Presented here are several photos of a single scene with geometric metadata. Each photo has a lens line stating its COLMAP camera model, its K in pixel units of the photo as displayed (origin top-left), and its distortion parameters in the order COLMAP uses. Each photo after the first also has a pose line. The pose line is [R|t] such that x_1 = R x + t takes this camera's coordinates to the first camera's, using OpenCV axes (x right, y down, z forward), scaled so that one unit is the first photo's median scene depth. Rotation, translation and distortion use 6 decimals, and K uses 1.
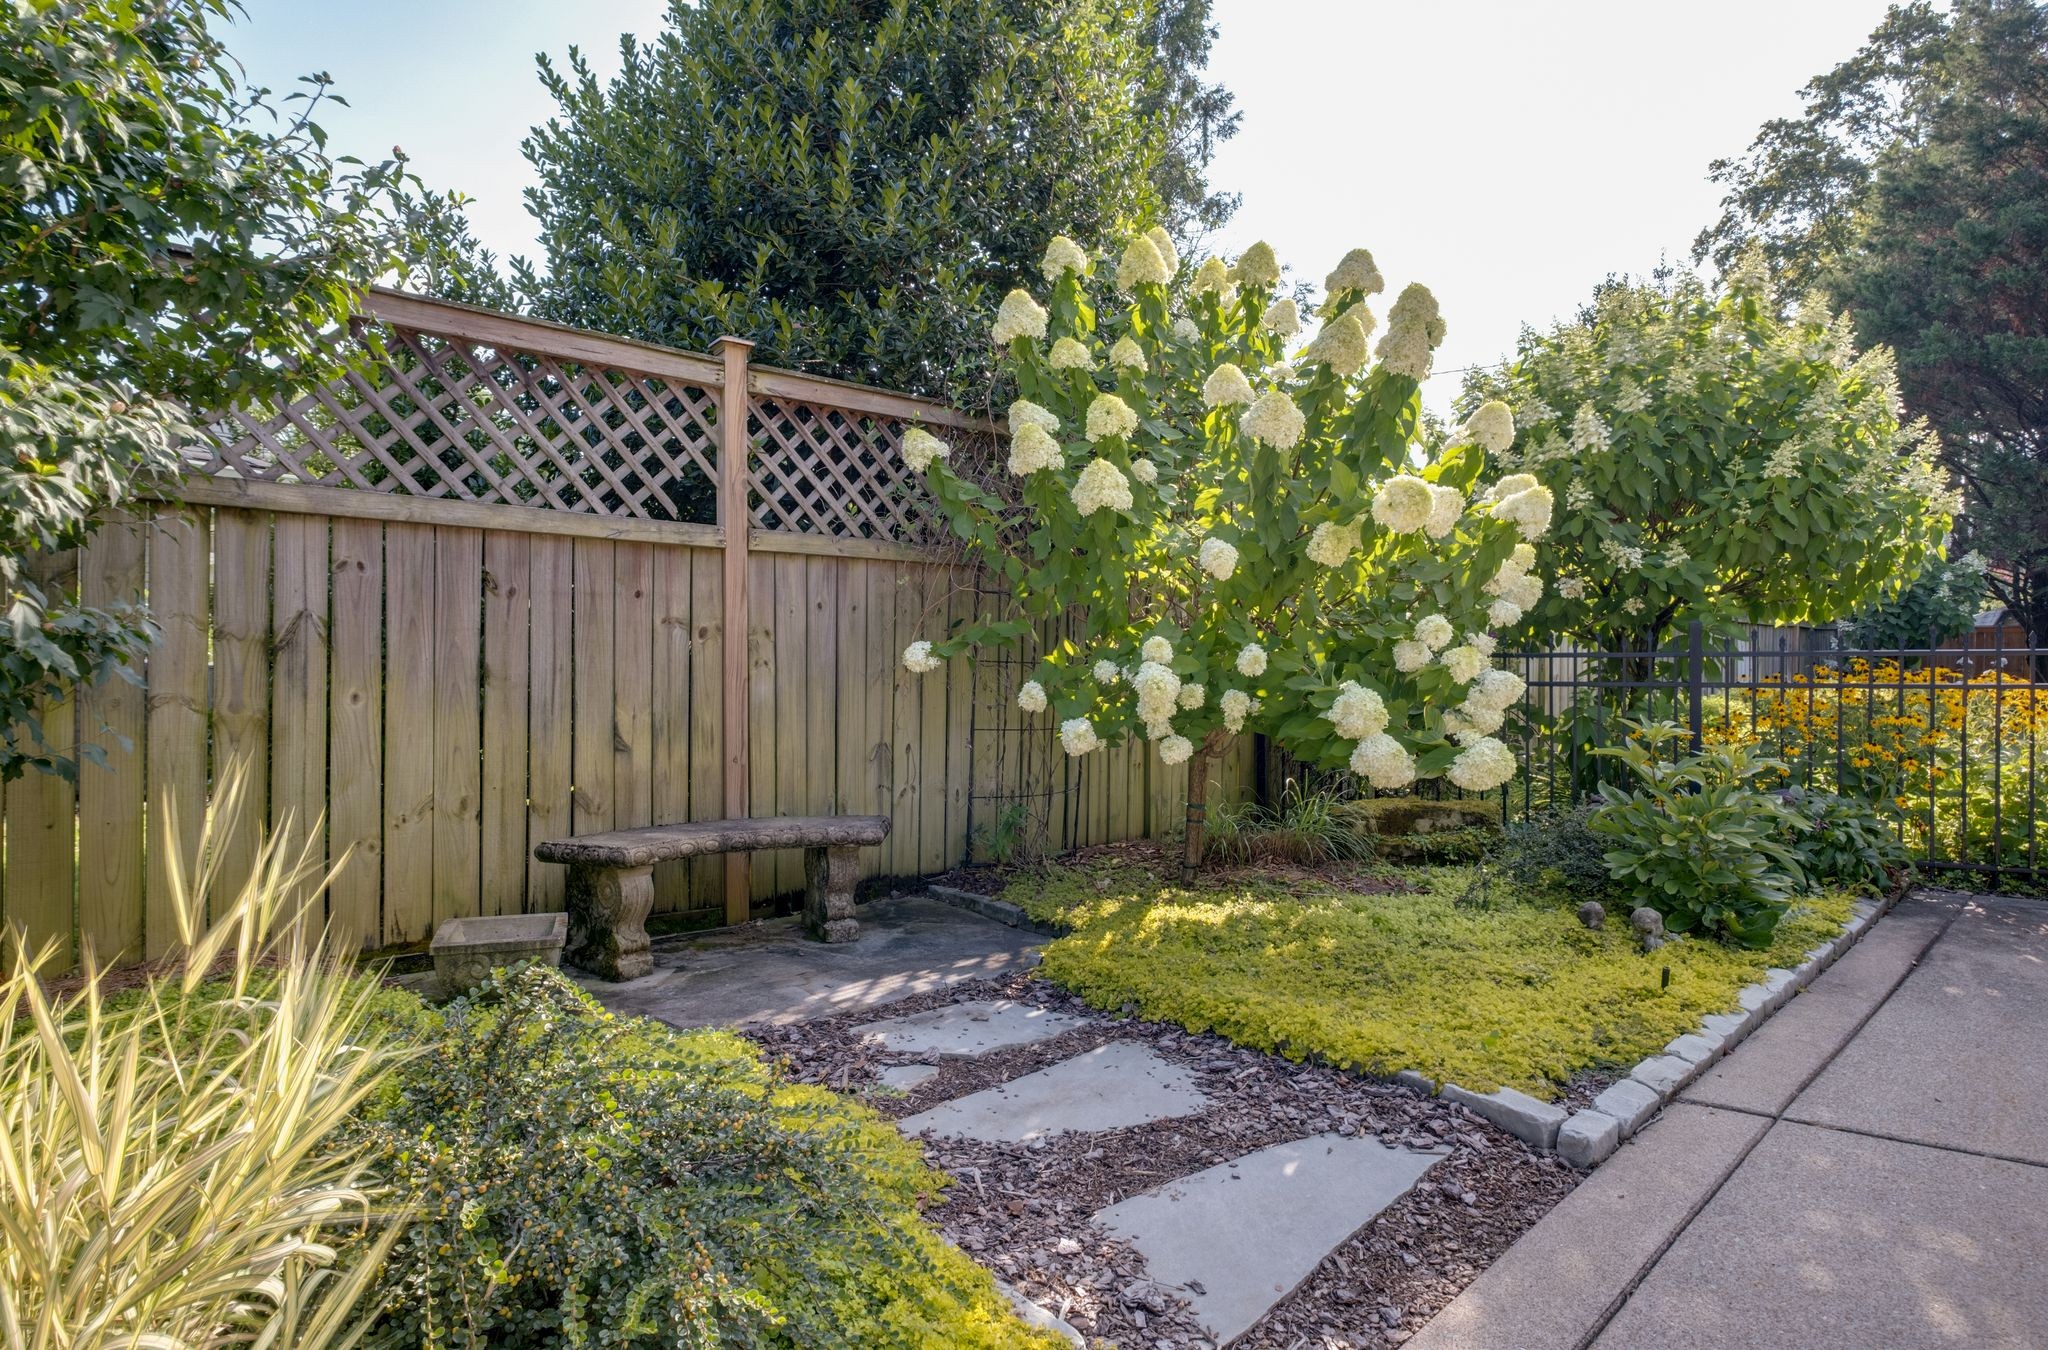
lens RADIAL K [[902.5, 0, 1022.4], [0, 902.5, 669.1], [0, 0, 1]] dist [0.004195, 0.000101]
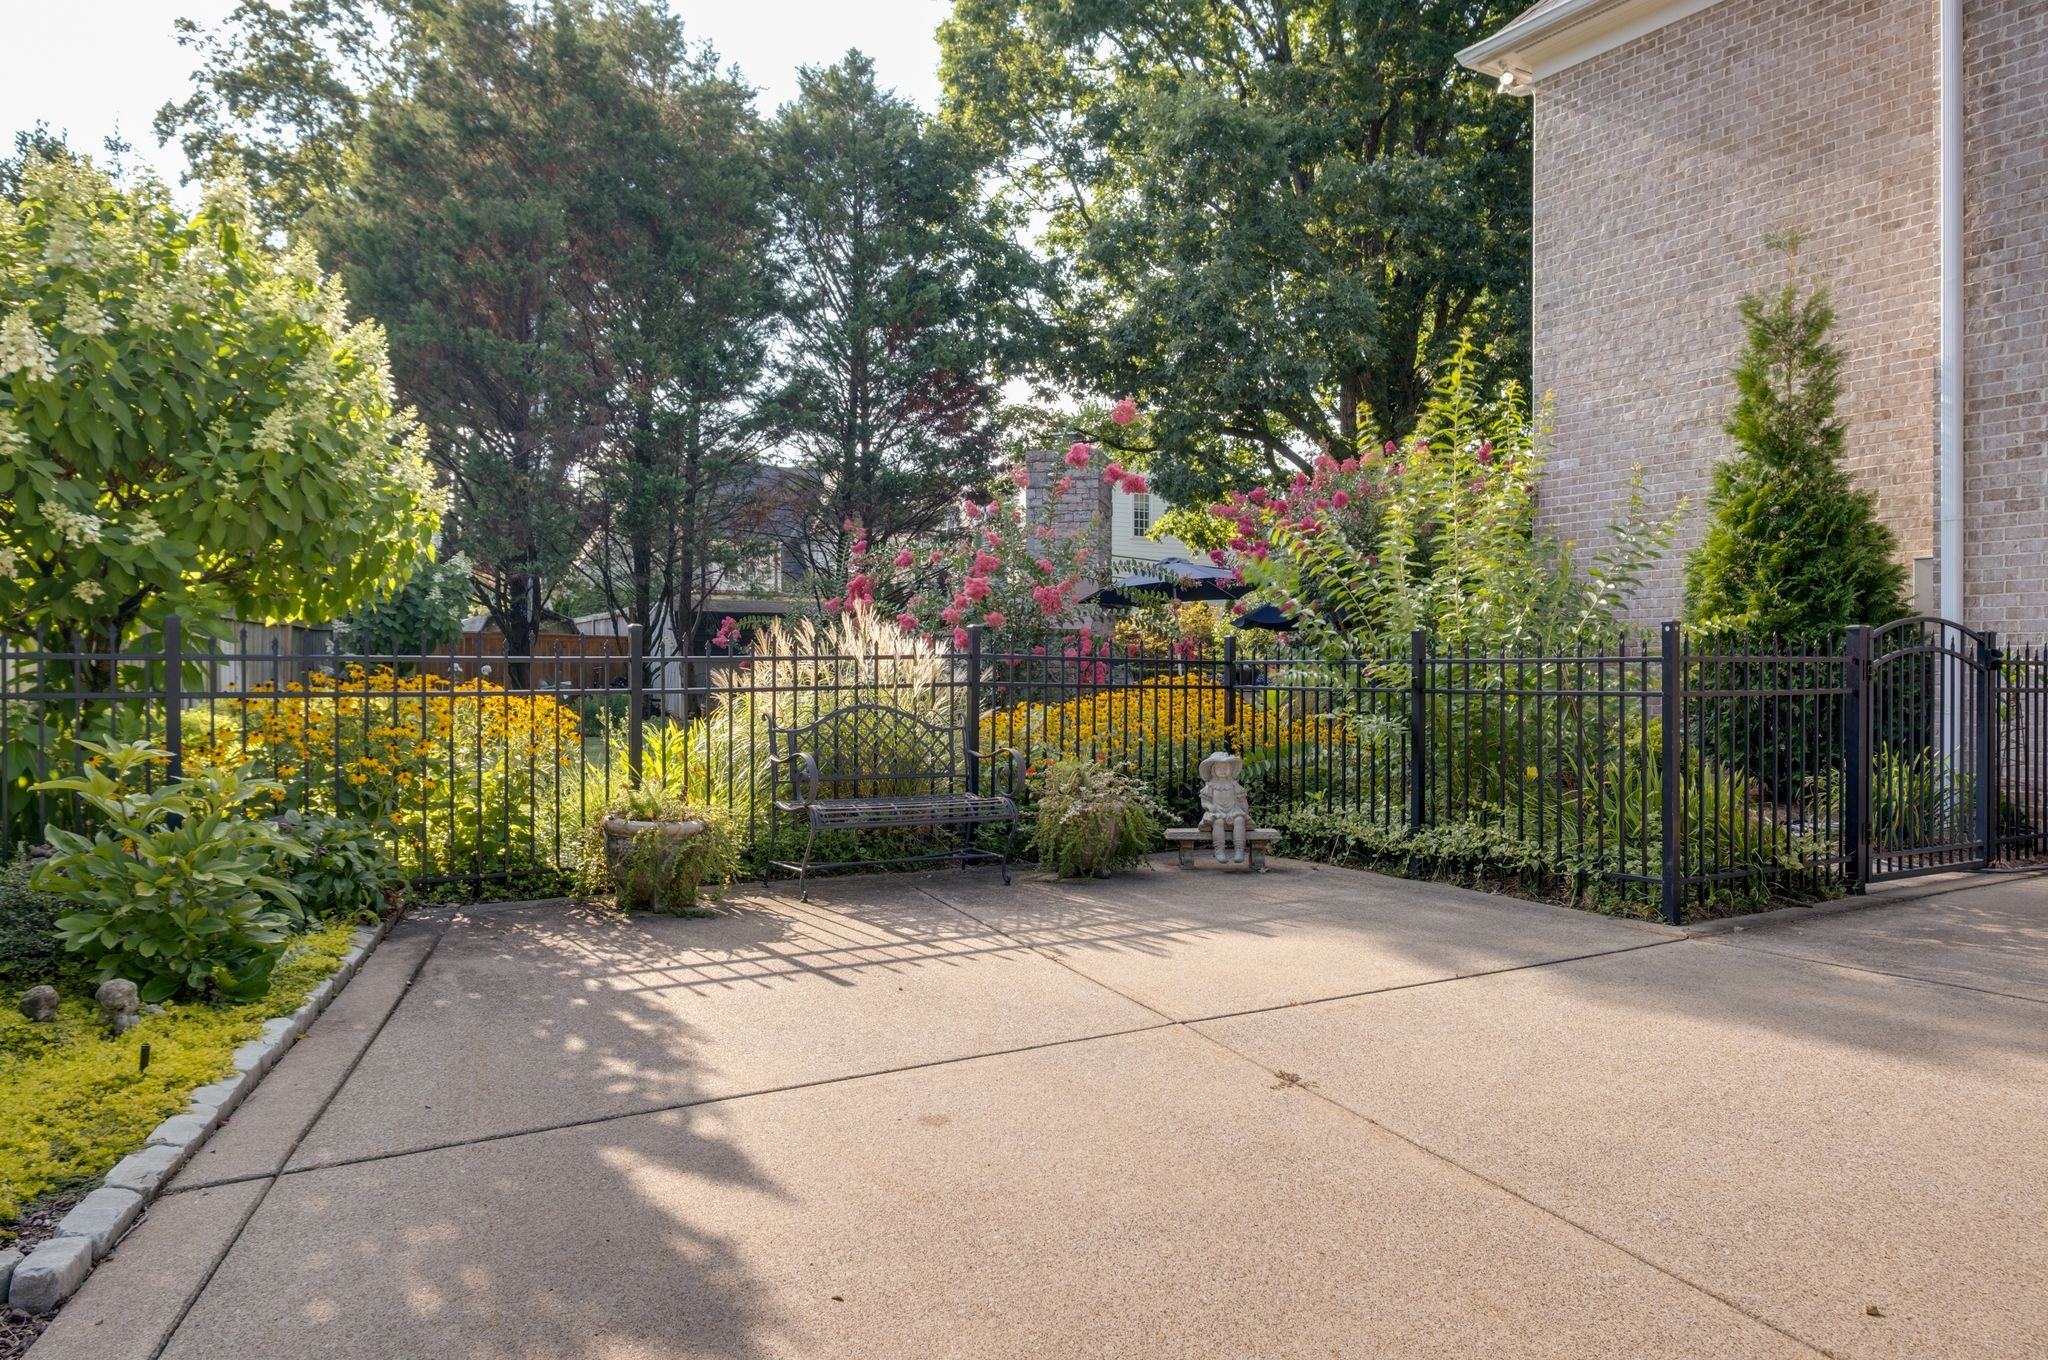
lens RADIAL K [[986.3, 0, 1030.2], [0, 986.3, 686.2], [0, 0, 1]] dist [0.000143, 0.000825]
pose [[0.221966, -0.012481, 0.974974, 0.105399], [0.001100, 0.999921, 0.012550, -0.001393], [-0.975054, -0.001713, 0.221962, 0.116163]]
